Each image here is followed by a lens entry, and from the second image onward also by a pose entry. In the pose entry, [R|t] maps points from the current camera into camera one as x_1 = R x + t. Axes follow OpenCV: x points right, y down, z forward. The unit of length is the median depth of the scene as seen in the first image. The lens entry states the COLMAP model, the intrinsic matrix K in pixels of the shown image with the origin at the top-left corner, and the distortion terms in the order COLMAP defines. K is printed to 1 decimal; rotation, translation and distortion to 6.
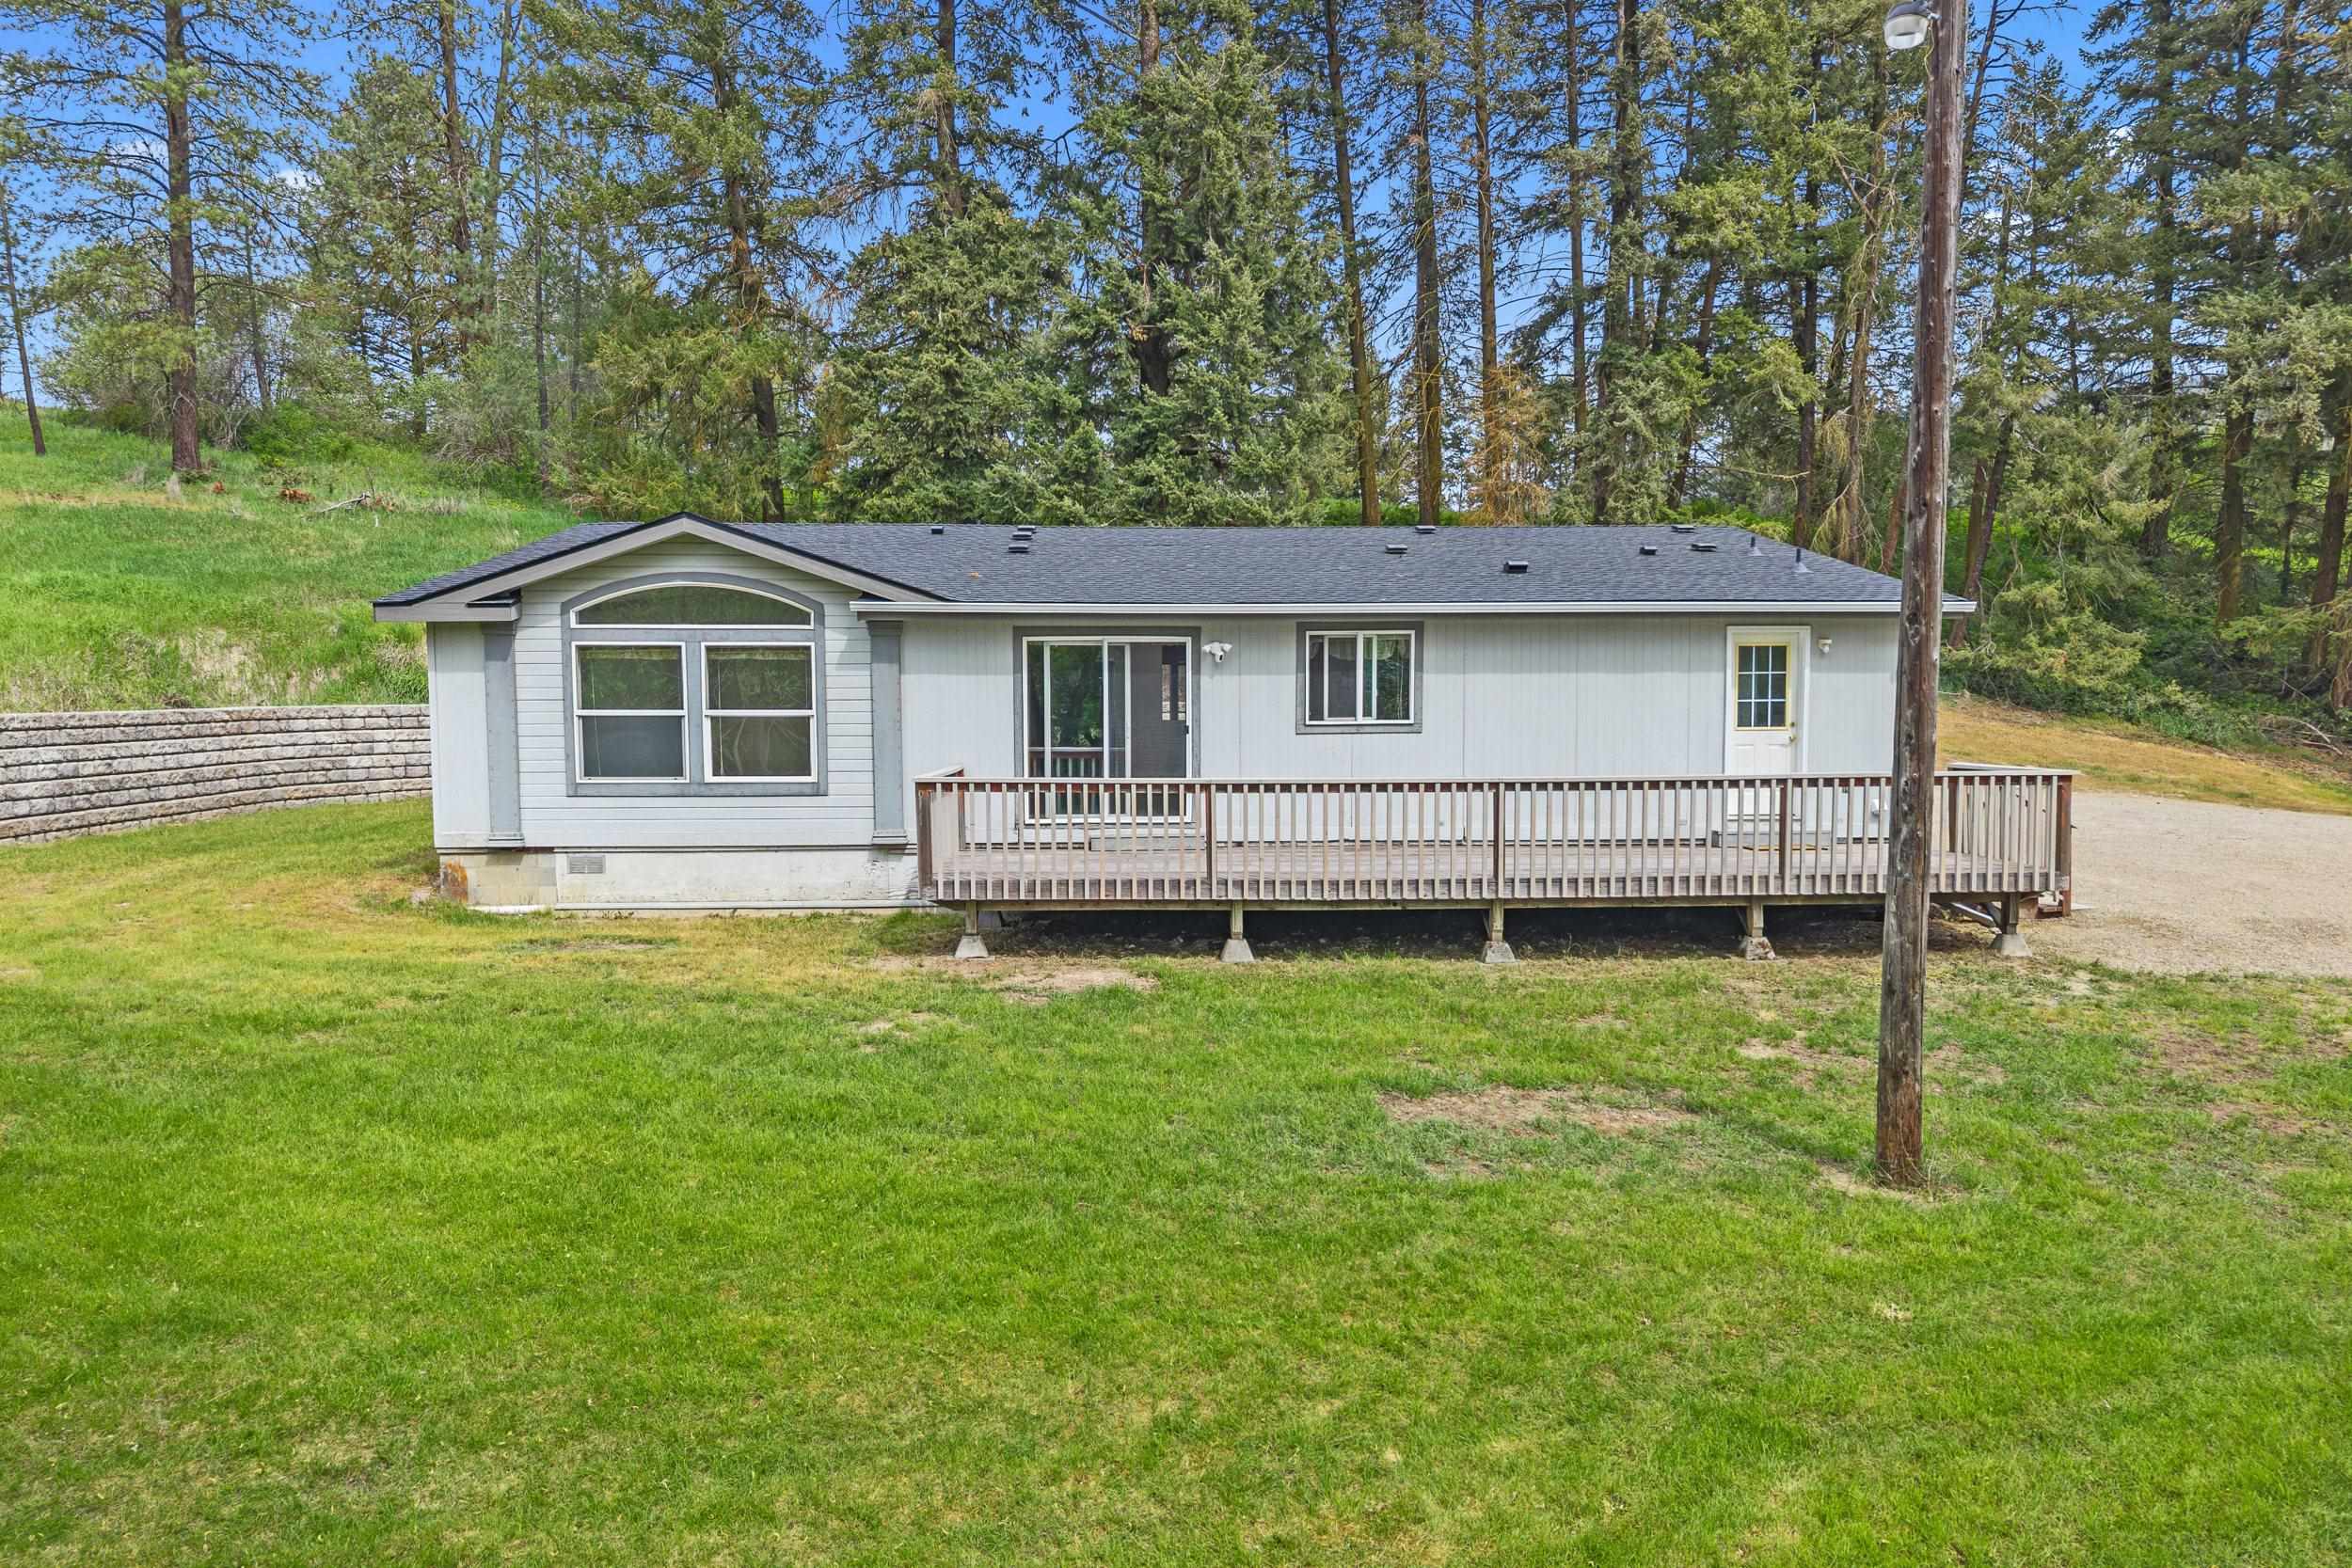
lens RADIAL K [[1587.1, 0, 1202.7], [0, 1587.1, 779.8], [0, 0, 1]] dist [0.038379, -0.031135]
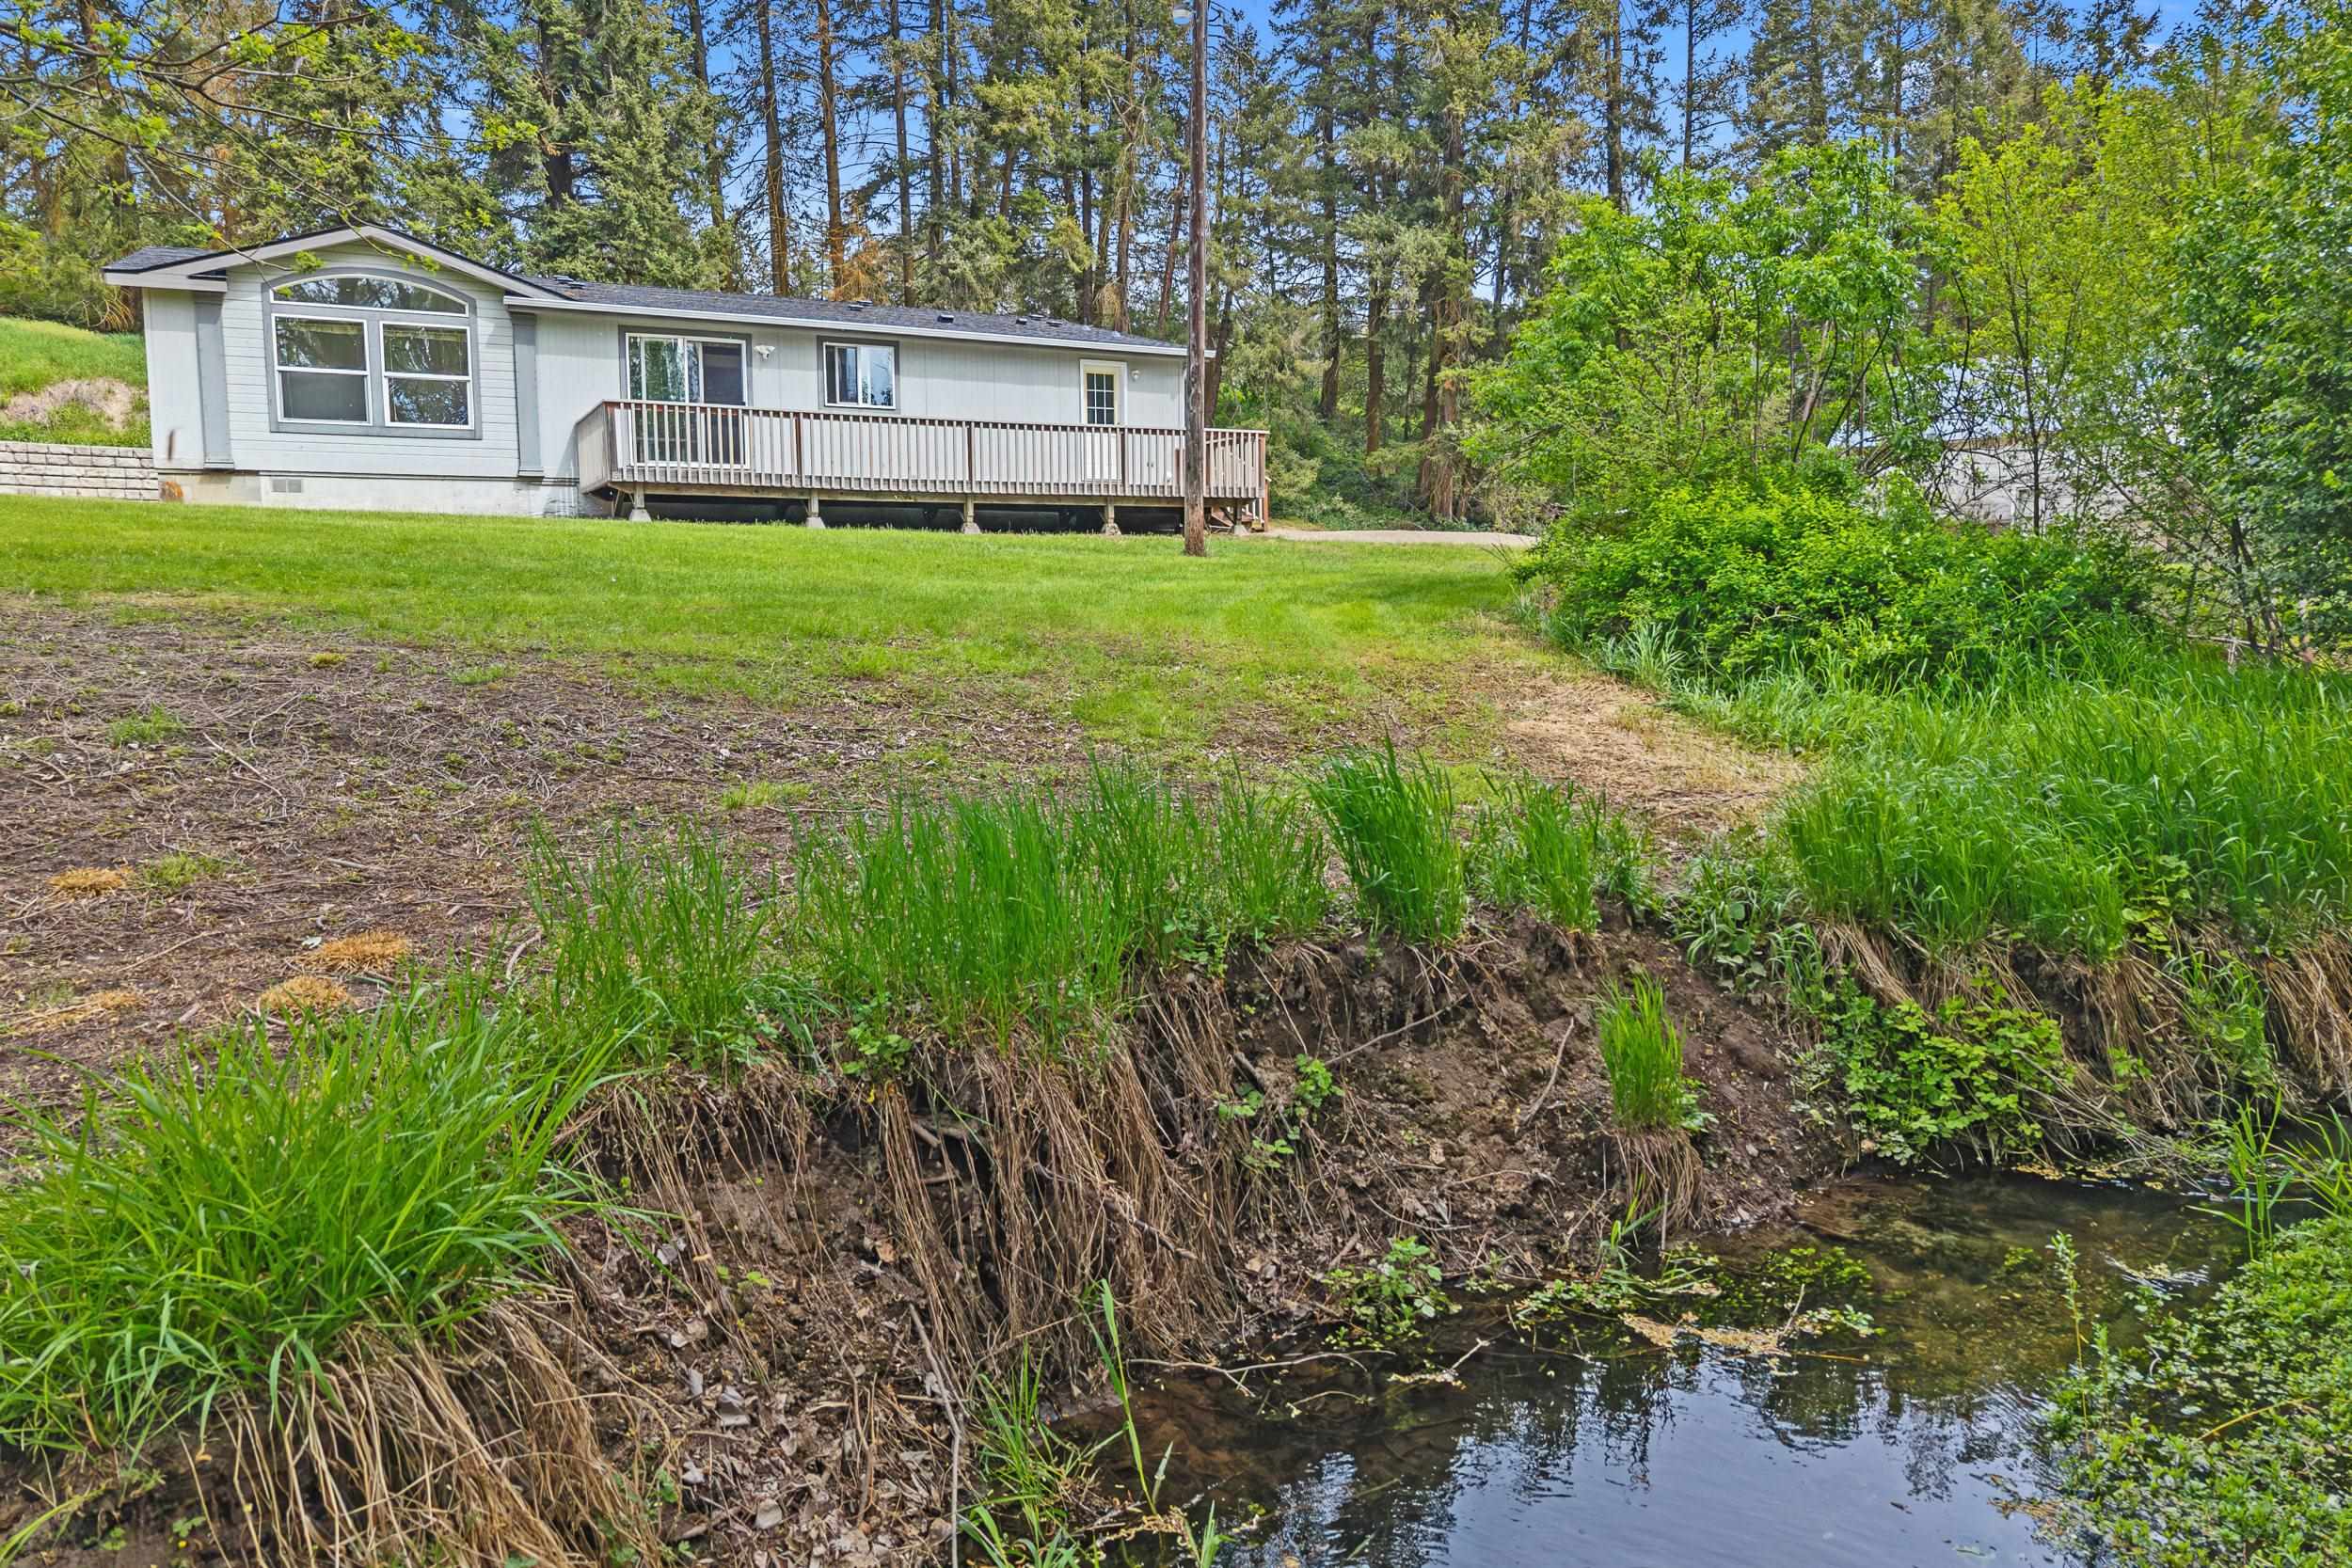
lens RADIAL K [[1690.9, 0, 1176.0], [0, 1690.9, 784.0], [0, 0, 1]] dist [0.008006, 0.001031]
pose [[0.906779, -0.041437, 0.419565, -0.318226], [0.024959, 0.998689, 0.044690, 0.257265], [-0.420867, -0.030052, 0.906625, -0.598833]]
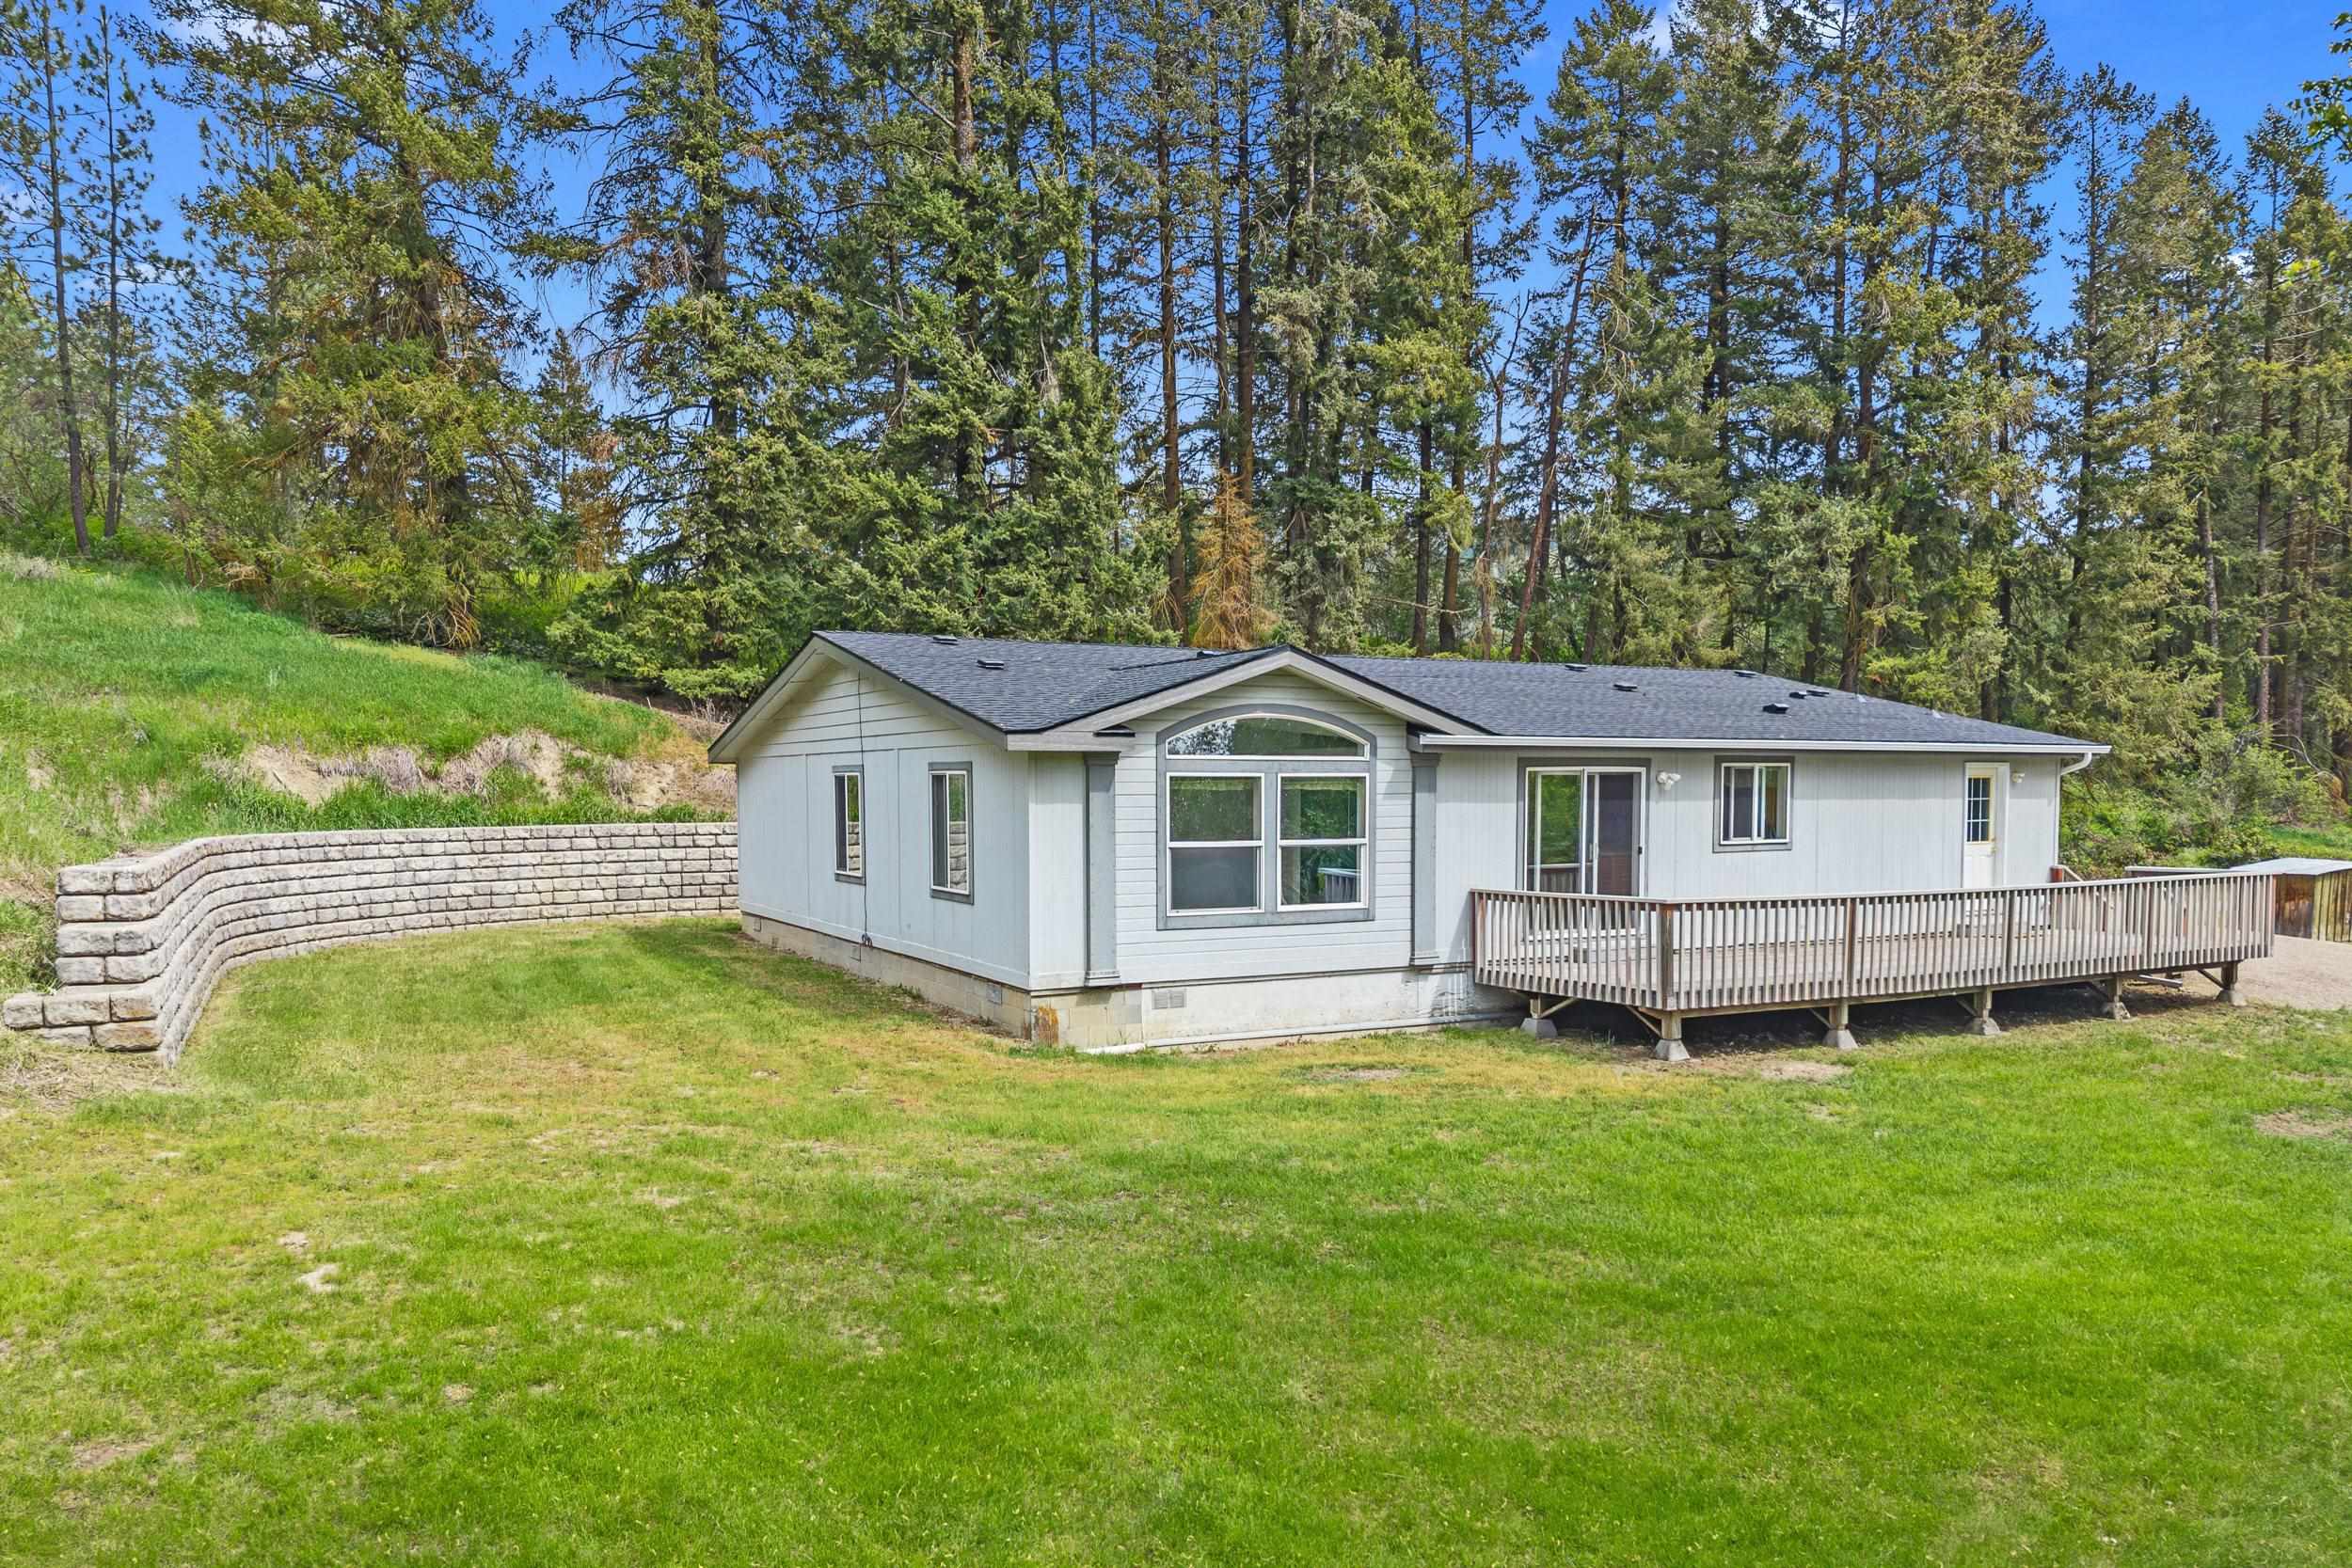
lens RADIAL K [[1698.0, 0, 1054.1], [0, 1698.0, 895.9], [0, 0, 1]] dist [0.121019, -0.195421]
pose [[0.896618, -0.028293, 0.441900, -0.911310], [0.025217, 0.999600, 0.012834, -0.025615], [-0.442086, -0.000364, 0.896973, 0.093392]]
